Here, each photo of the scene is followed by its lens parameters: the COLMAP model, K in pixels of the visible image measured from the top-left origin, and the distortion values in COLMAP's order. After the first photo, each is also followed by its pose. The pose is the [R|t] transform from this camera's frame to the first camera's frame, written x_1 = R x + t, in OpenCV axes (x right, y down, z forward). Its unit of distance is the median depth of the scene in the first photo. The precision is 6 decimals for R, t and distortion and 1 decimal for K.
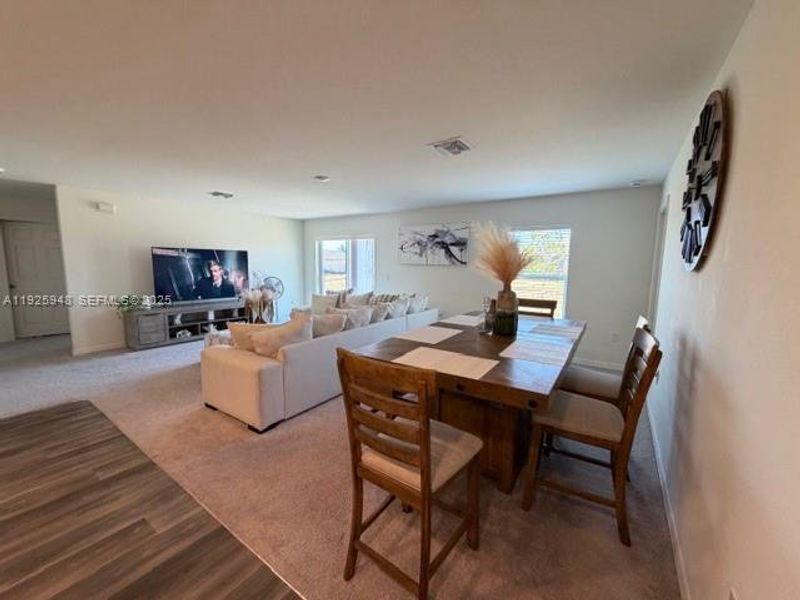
lens RADIAL K [[323.1, 0, 403.3], [0, 323.1, 300.0], [0, 0, 1]] dist [0.000180, -0.000025]
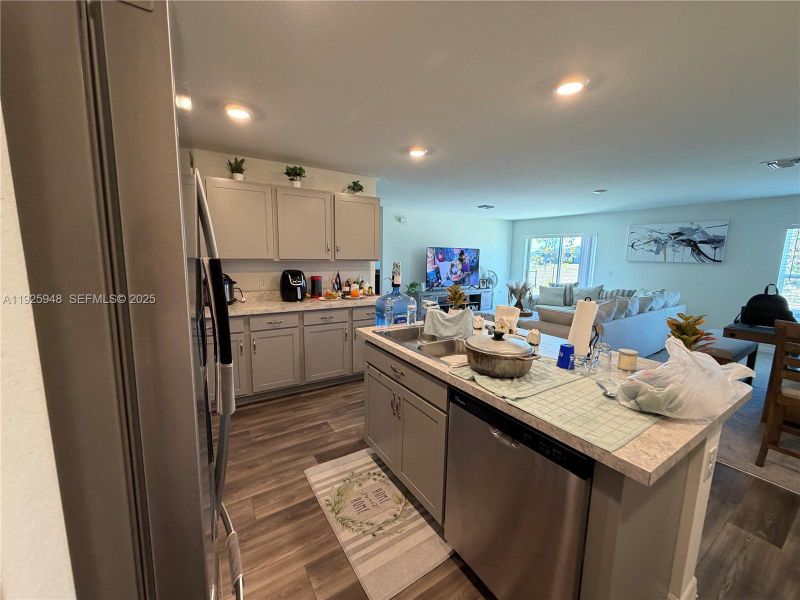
lens RADIAL K [[320.1, 0, 399.9], [0, 320.1, 297.6], [0, 0, 1]] dist [0.001610, 0.000130]
pose [[0.911316, 0.059841, -0.407334, -0.279129], [-0.053499, 0.998204, 0.026954, 0.020282], [0.408216, -0.002772, 0.912881, -0.271752]]
